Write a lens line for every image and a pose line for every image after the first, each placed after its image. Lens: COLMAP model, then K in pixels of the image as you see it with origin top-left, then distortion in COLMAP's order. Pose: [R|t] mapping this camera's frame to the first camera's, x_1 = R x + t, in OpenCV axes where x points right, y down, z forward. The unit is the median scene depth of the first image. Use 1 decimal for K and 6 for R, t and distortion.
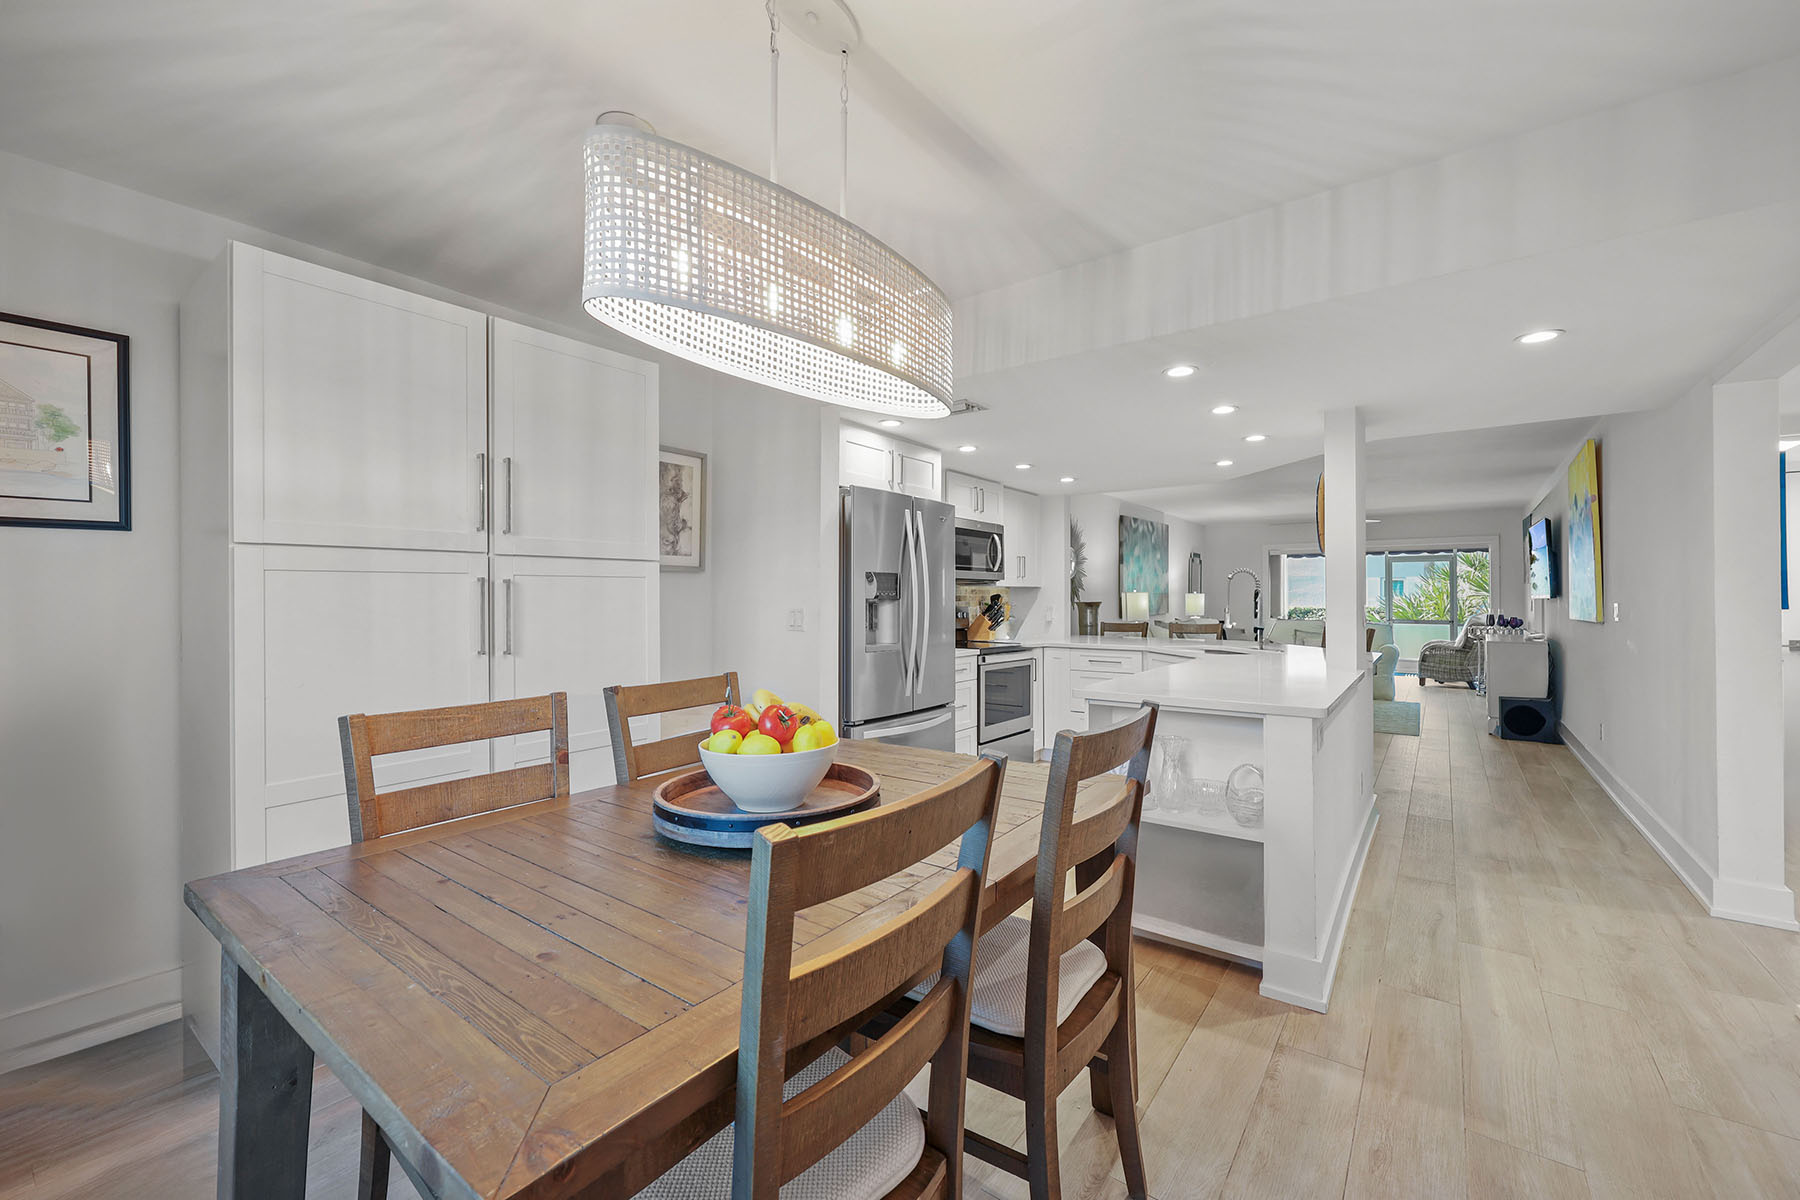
lens RADIAL K [[728.6, 0, 896.4], [0, 728.6, 599.4], [0, 0, 1]] dist [-0.003996, 0.000088]
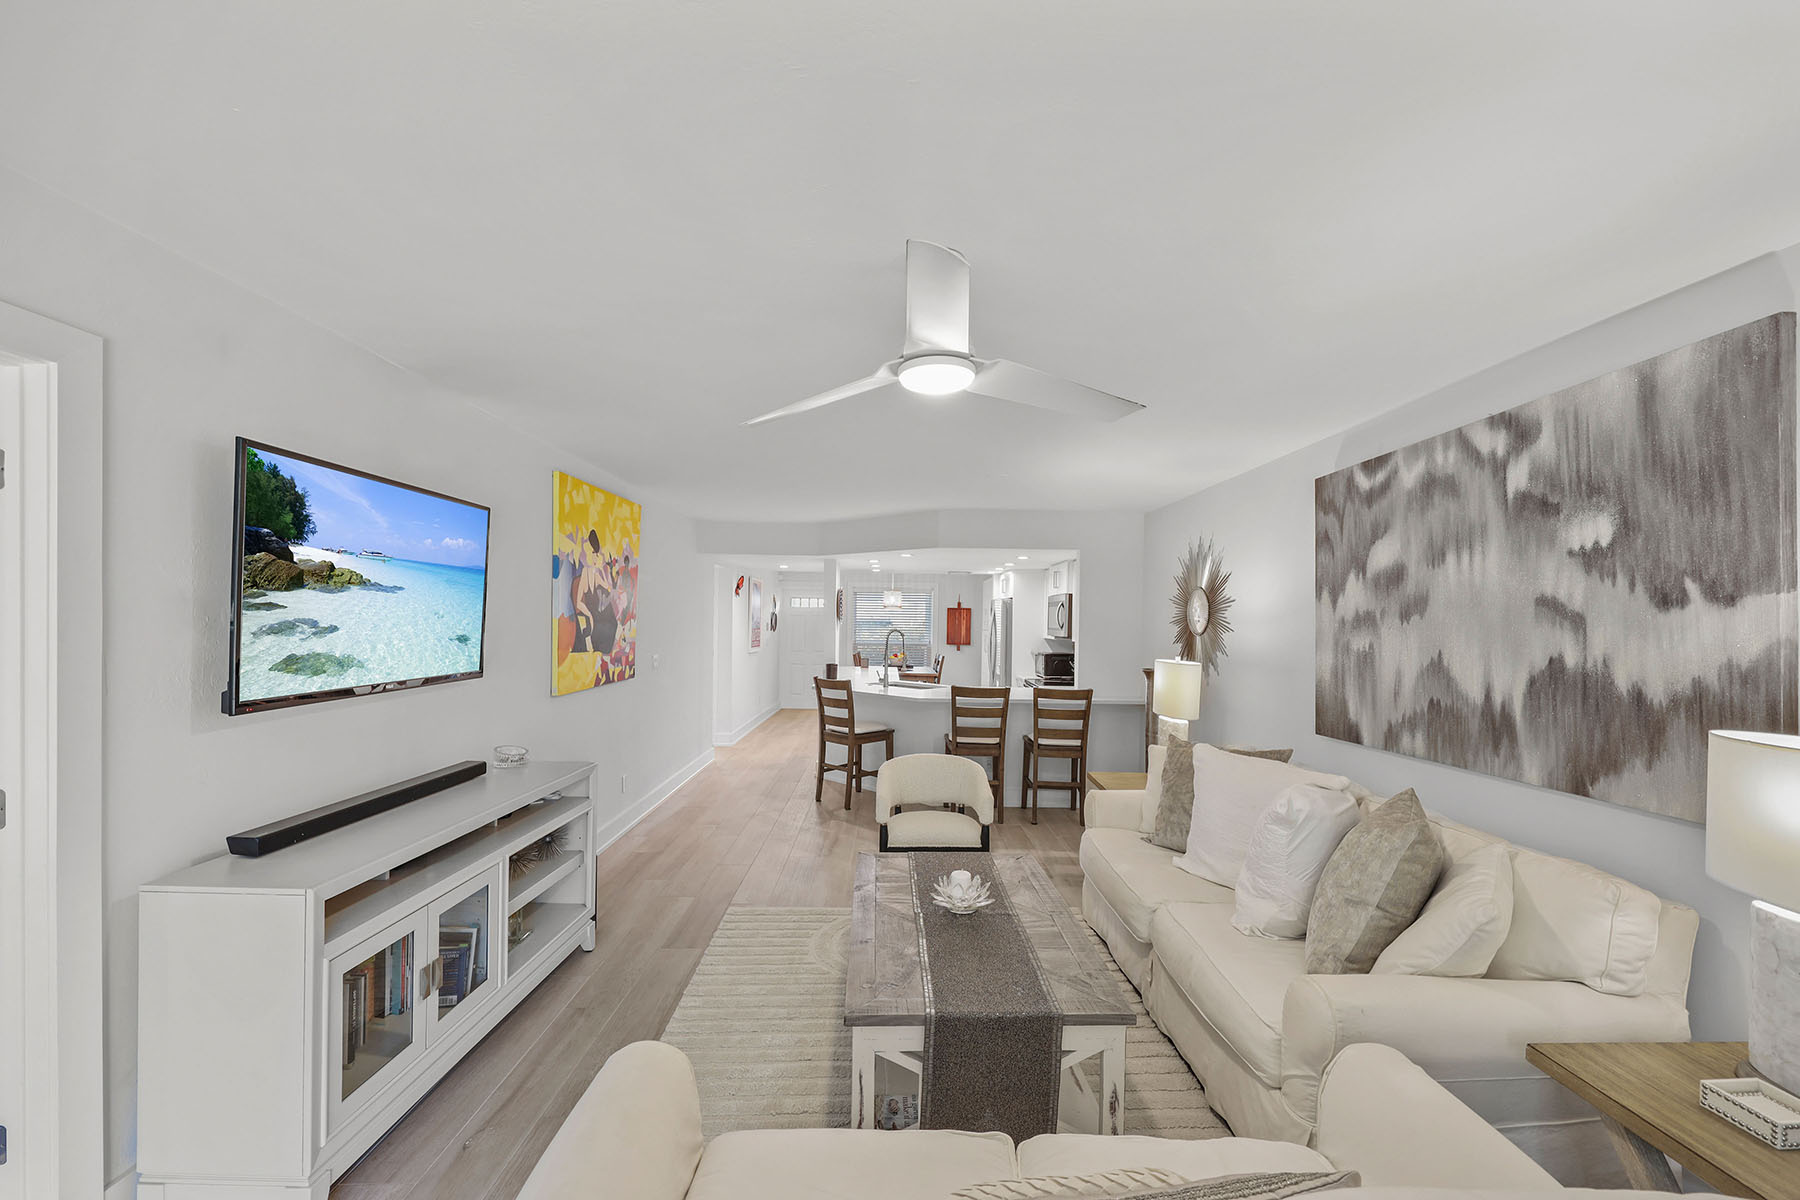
lens RADIAL K [[728.6, 0, 918.7], [0, 728.6, 635.2], [0, 0, 1]] dist [-0.003996, 0.000088]
pose [[-0.771713, 0.002944, -0.635964, 0.697261], [-0.013465, 0.999690, 0.020966, -0.032189], [0.635829, 0.024743, -0.771434, 1.106509]]
